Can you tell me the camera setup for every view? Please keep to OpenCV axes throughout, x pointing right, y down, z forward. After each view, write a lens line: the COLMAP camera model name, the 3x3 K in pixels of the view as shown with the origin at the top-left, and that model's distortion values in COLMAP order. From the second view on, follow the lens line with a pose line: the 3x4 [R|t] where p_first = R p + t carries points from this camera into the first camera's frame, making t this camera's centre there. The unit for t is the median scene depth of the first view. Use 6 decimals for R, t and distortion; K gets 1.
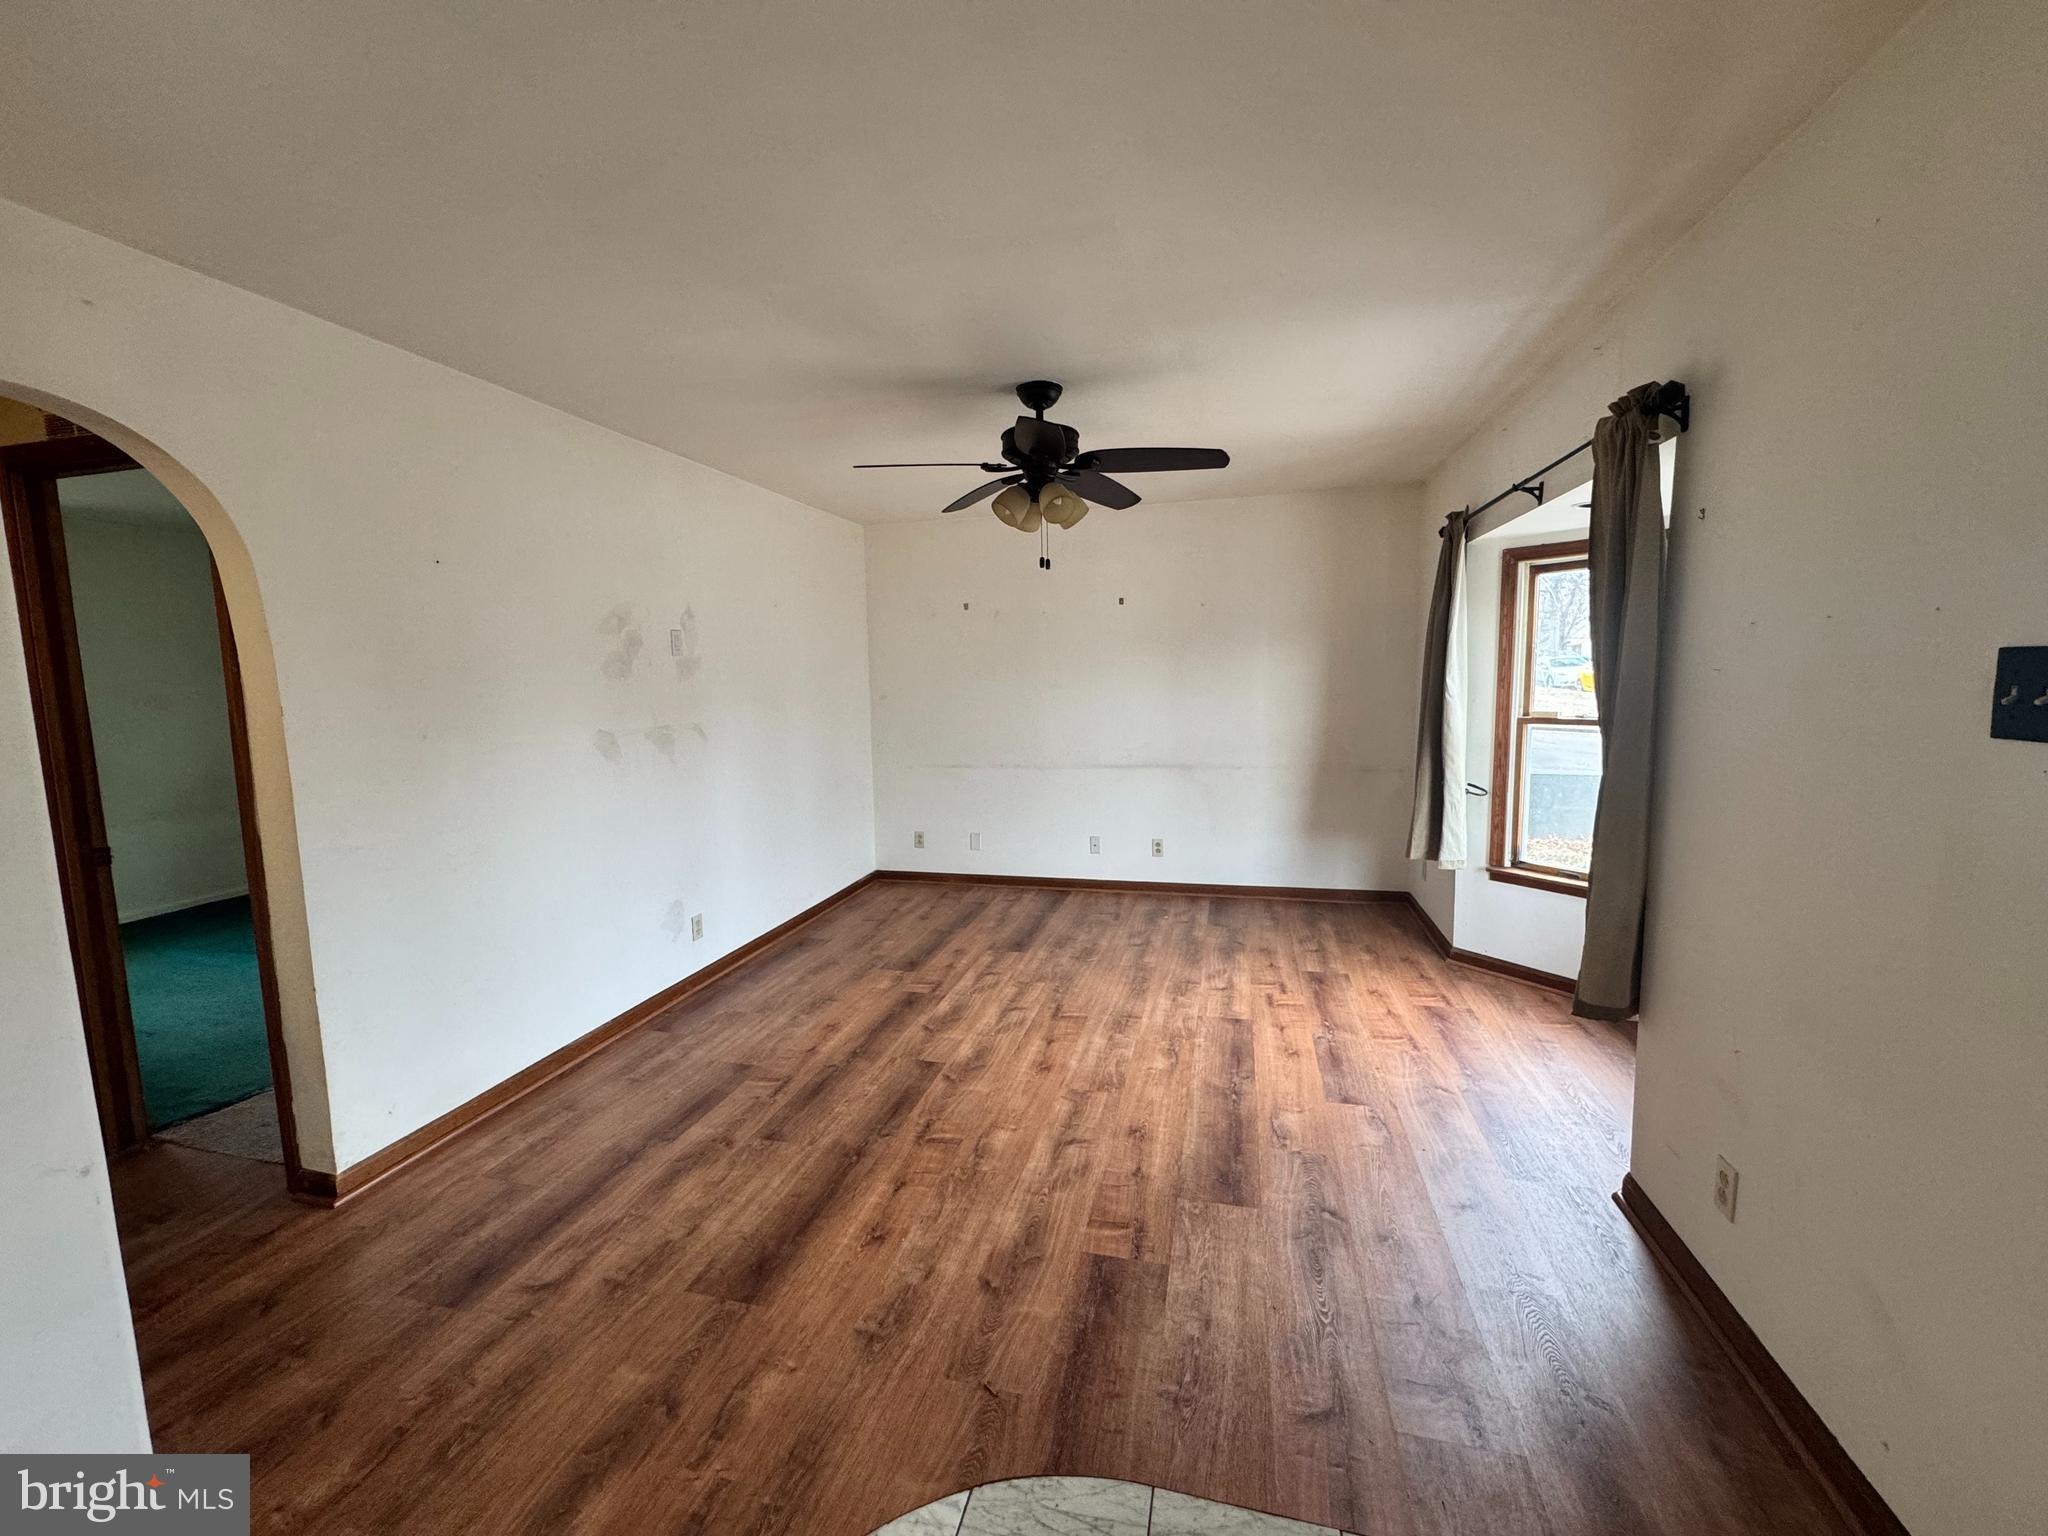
lens RADIAL K [[819.2, 0, 1022.6], [0, 819.2, 759.8], [0, 0, 1]] dist [-0.002465, 0.000093]
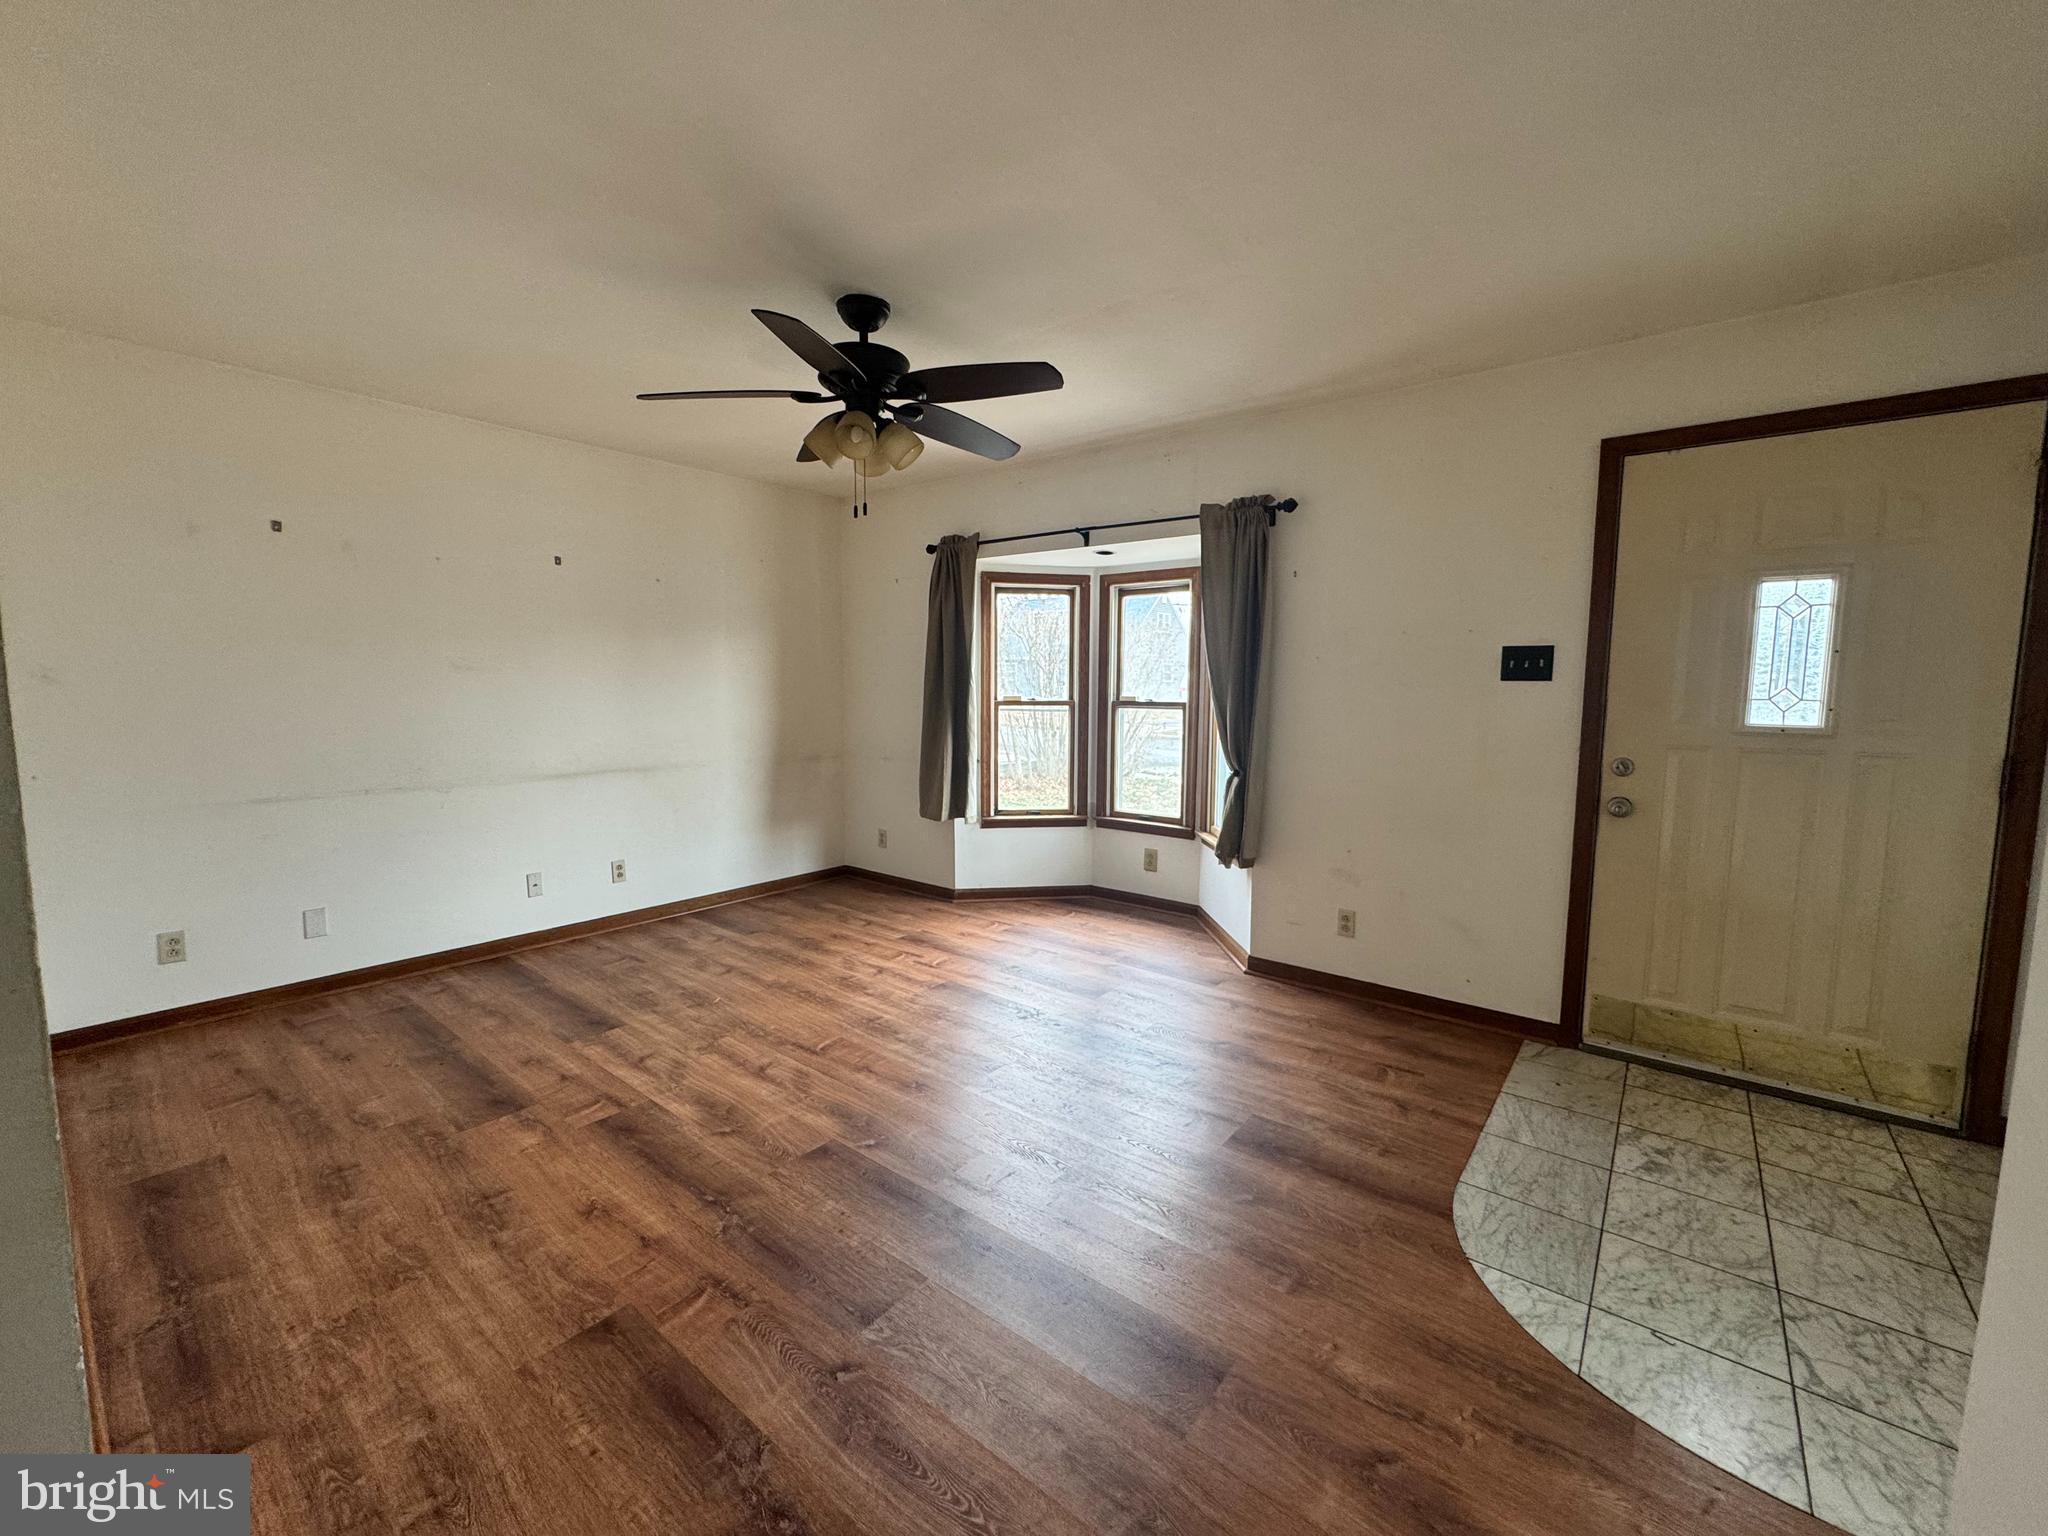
lens RADIAL K [[819.2, 0, 1022.2], [0, 819.2, 761.5], [0, 0, 1]] dist [-0.002465, 0.000093]
pose [[0.408550, -0.062454, 0.910597, -0.554685], [0.080744, 0.996218, 0.032099, 0.006410], [-0.909157, 0.060411, 0.412048, 0.400615]]
